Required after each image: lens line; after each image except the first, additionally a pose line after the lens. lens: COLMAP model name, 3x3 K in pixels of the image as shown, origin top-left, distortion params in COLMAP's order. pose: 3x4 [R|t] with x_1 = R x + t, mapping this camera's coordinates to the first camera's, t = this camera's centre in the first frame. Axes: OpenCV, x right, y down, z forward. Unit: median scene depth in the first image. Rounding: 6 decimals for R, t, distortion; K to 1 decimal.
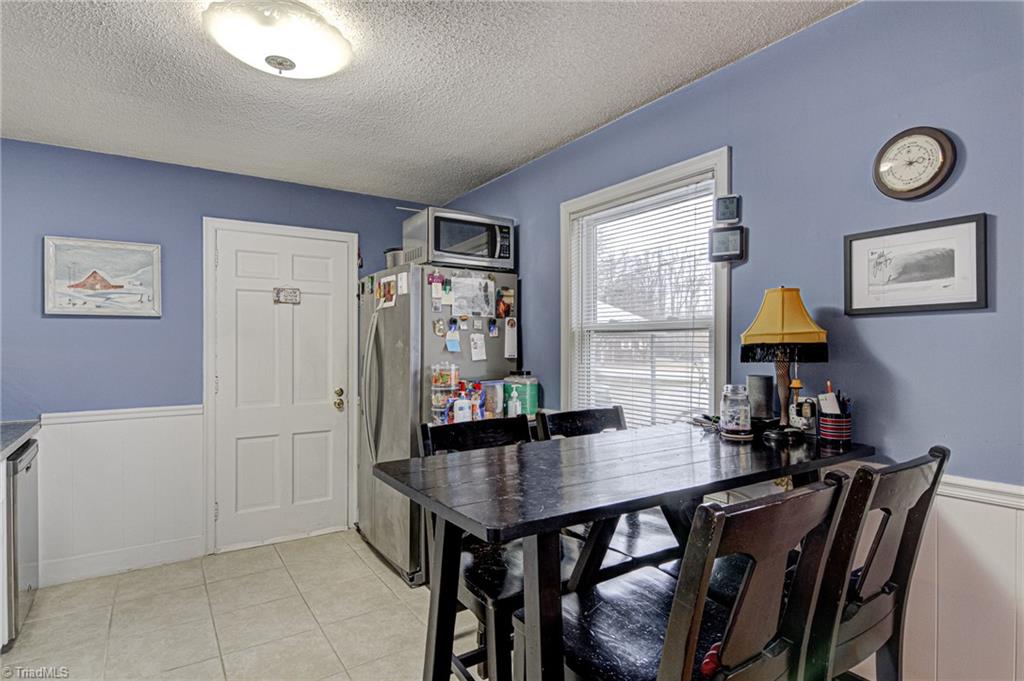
lens RADIAL K [[540.7, 0, 516.6], [0, 540.7, 343.7], [0, 0, 1]] dist [0.003202, -0.009683]
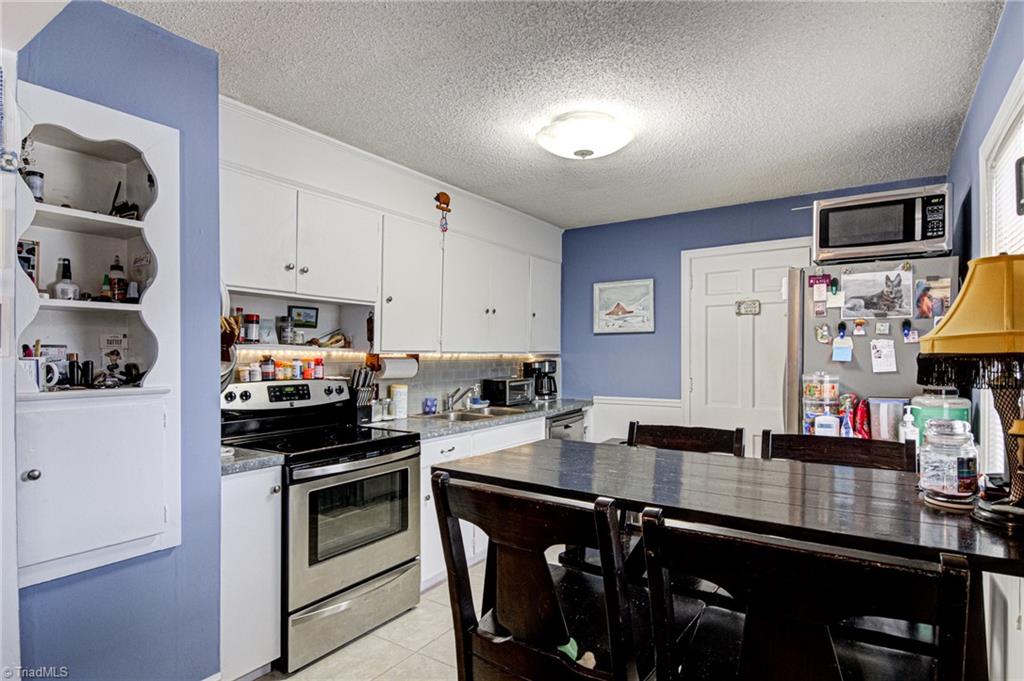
lens RADIAL K [[540.7, 0, 515.9], [0, 540.7, 348.3], [0, 0, 1]] dist [0.003202, -0.009683]
pose [[0.367507, -0.006088, -0.930001, 0.482392], [0.005128, 0.999977, -0.004520, -0.004623], [0.930007, -0.003108, 0.367530, 0.191432]]
